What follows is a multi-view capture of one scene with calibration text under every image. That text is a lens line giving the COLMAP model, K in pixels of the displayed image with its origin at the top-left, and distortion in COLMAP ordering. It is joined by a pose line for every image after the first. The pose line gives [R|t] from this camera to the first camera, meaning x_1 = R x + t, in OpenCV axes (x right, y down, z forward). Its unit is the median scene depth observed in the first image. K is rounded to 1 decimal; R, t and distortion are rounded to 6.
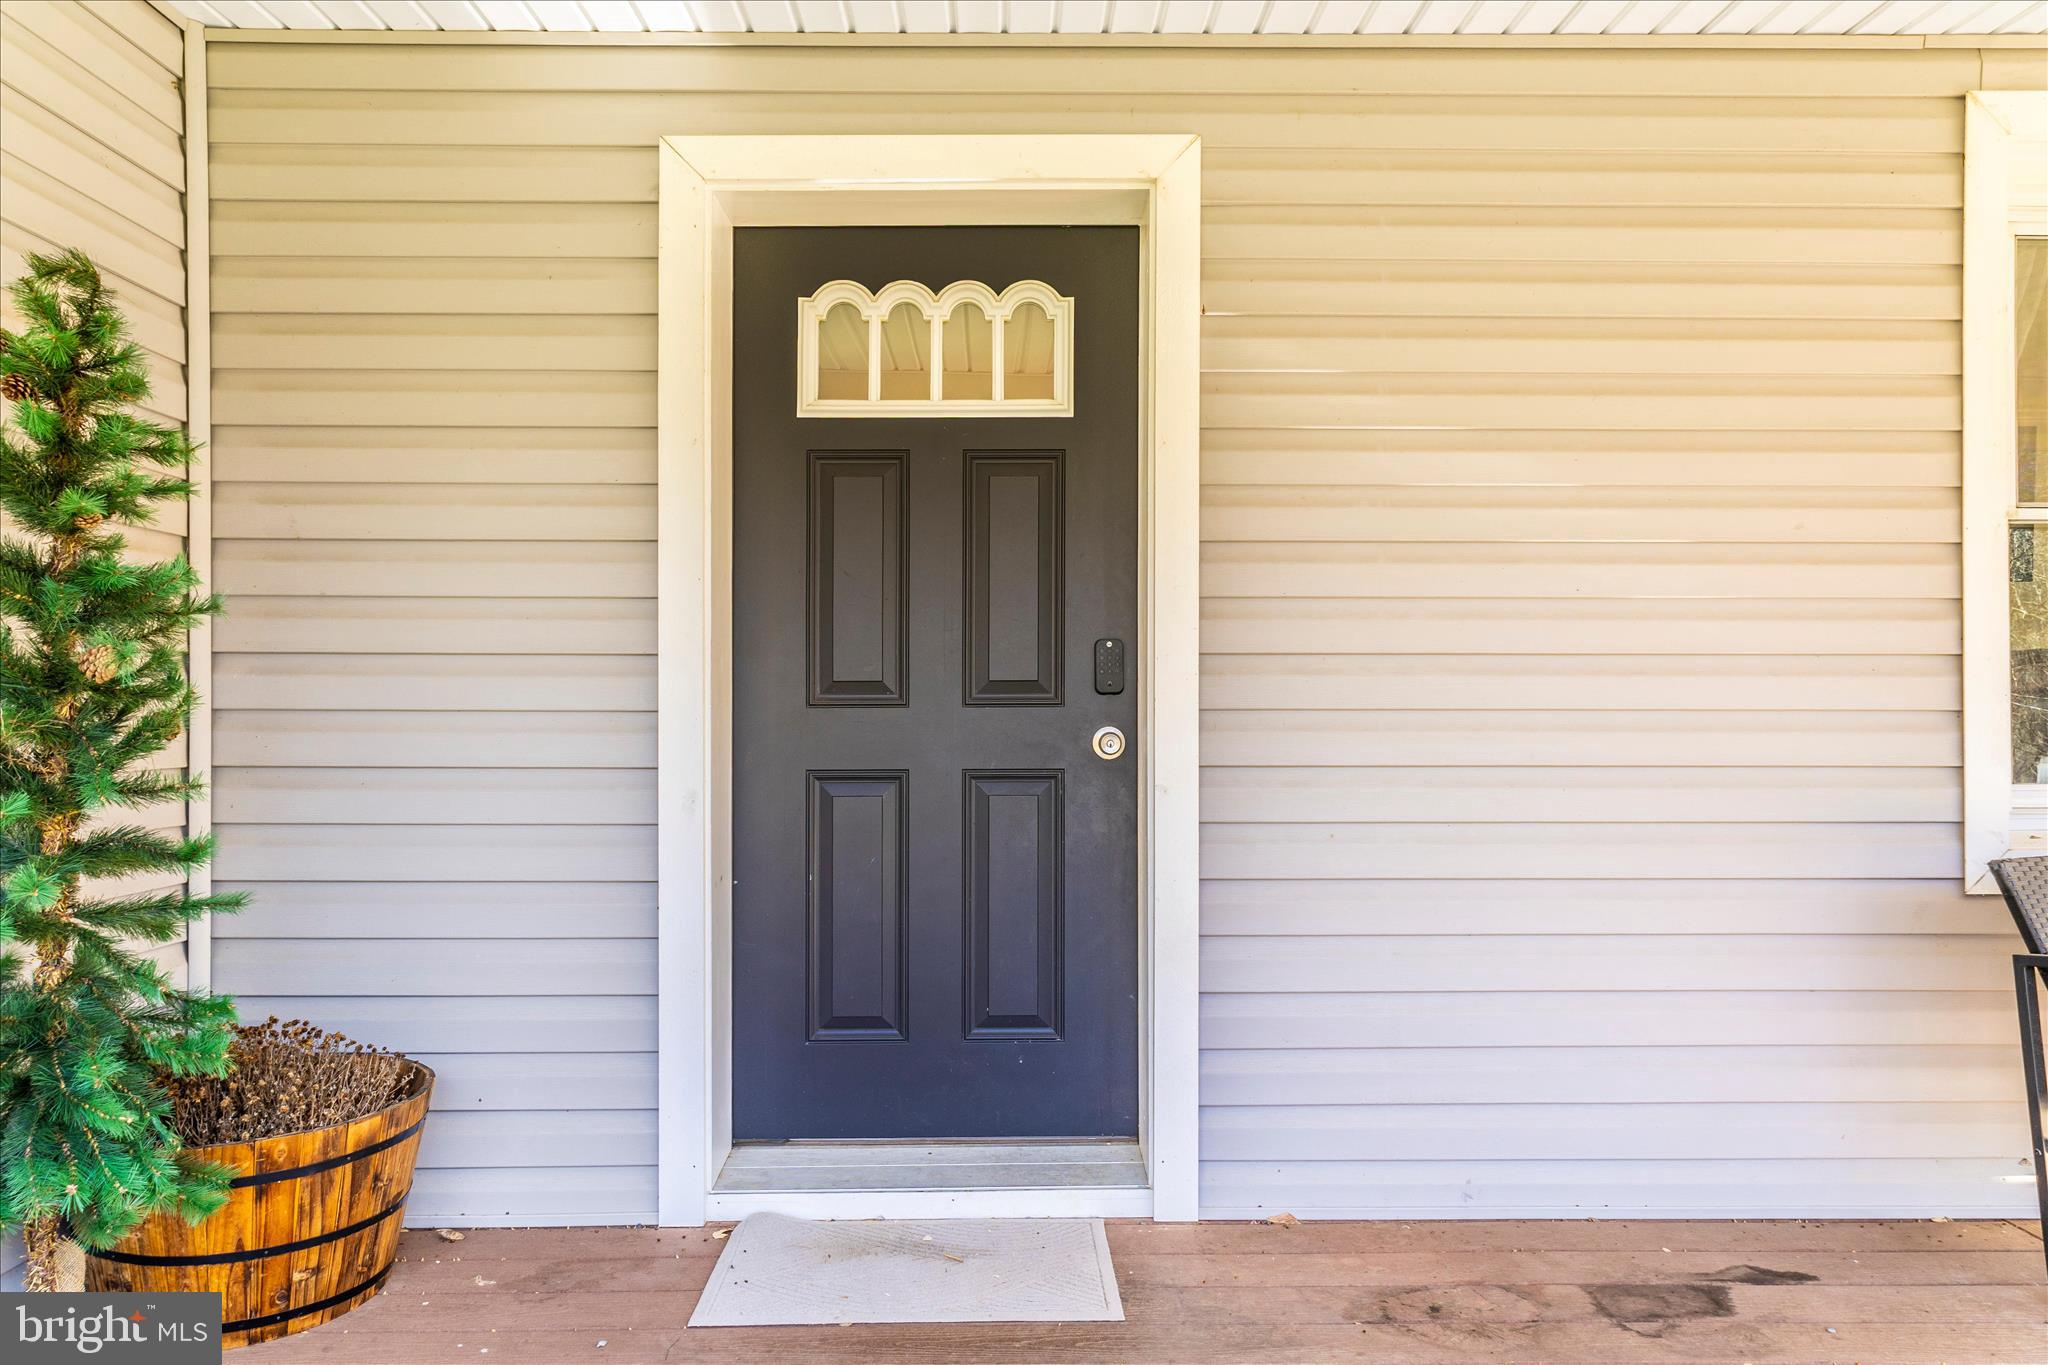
lens RADIAL K [[1328.5, 0, 1024.0], [0, 1328.5, 682.5], [0, 0, 1]] dist [0.001512, 0.001323]
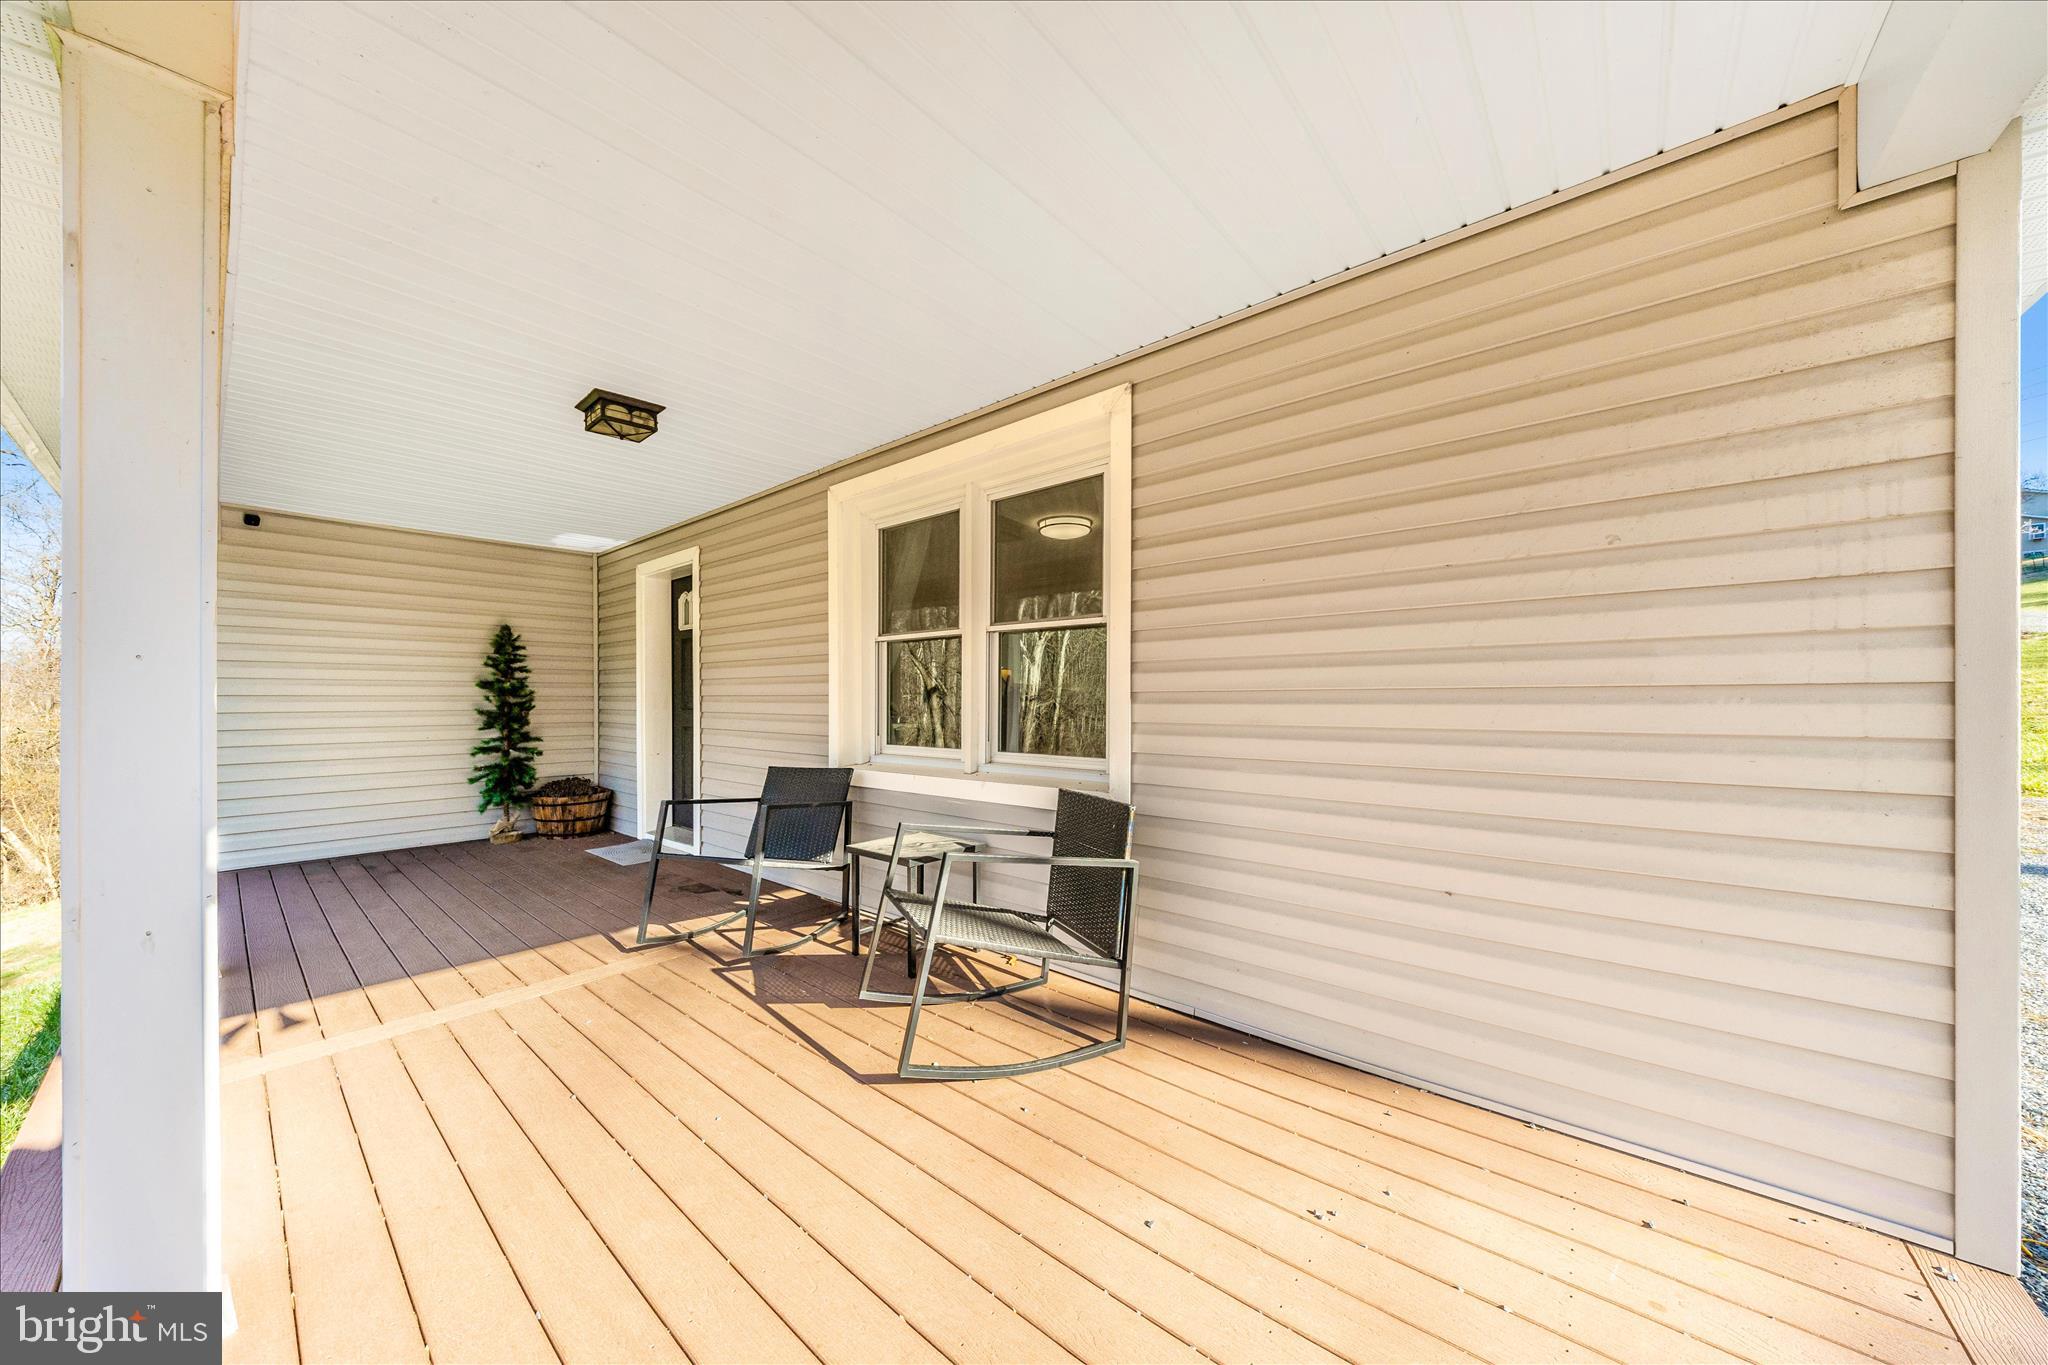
lens RADIAL K [[724.5, 0, 1055.7], [0, 724.5, 692.6], [0, 0, 1]] dist [-0.007907, -0.000069]
pose [[0.754120, -0.005198, -0.656716, 2.059107], [0.008687, 0.999960, 0.002061, -0.025945], [0.656679, -0.007259, 0.754136, 0.186123]]
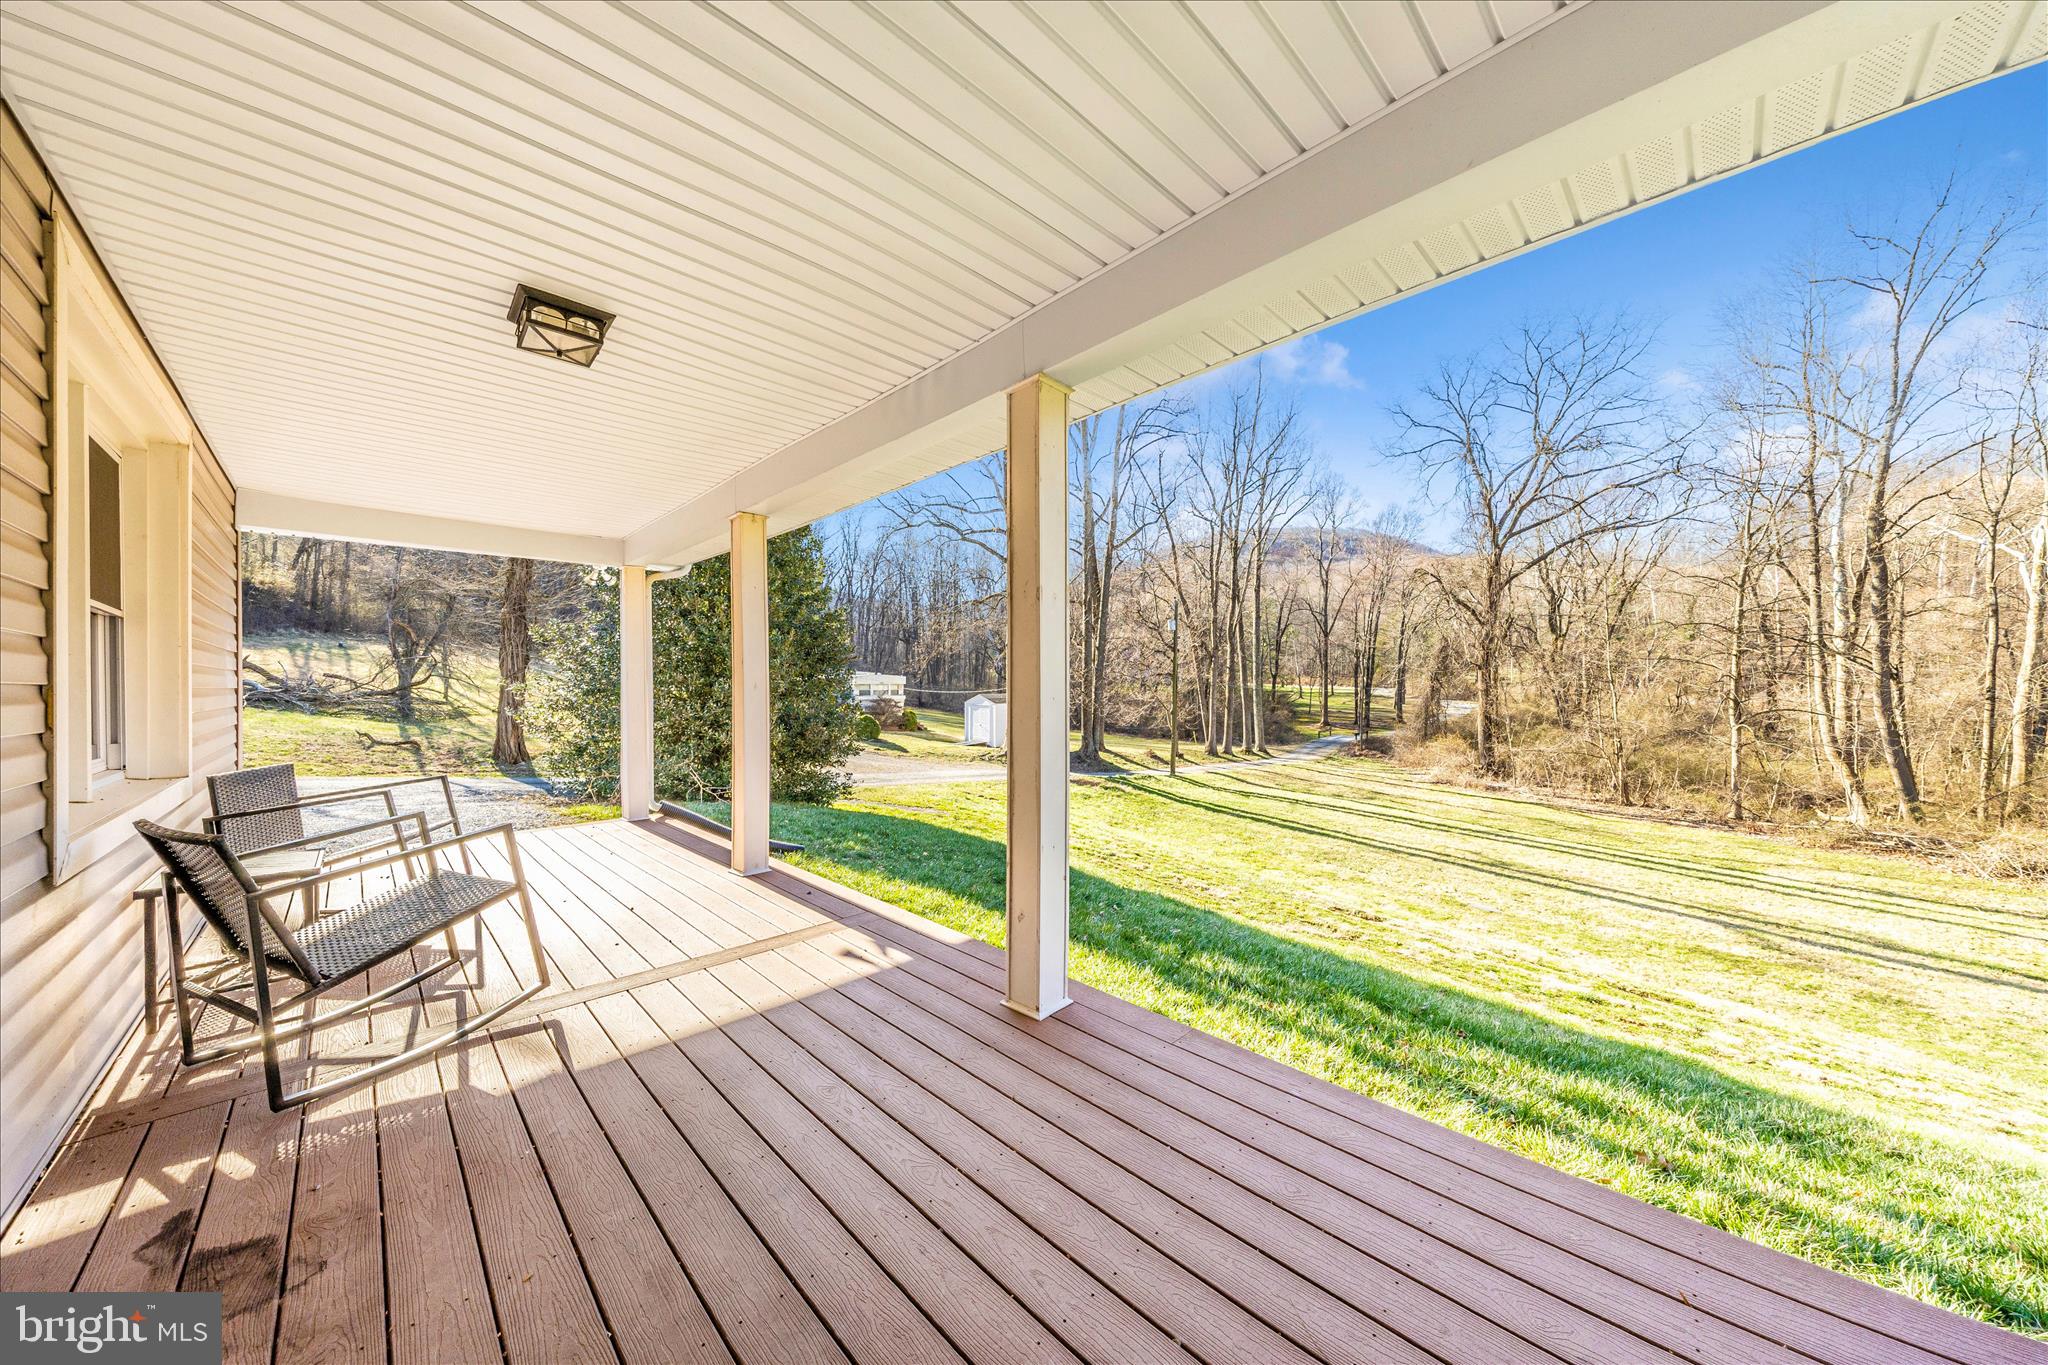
lens RADIAL K [[690.8, 0, 1017.9], [0, 690.8, 688.1], [0, 0, 1]] dist [-0.007403, -0.000075]
pose [[-0.680843, 0.007479, 0.732391, -0.319530], [-0.001396, 0.999933, -0.011509, -0.011055], [-0.732428, -0.008858, -0.680787, 0.790128]]
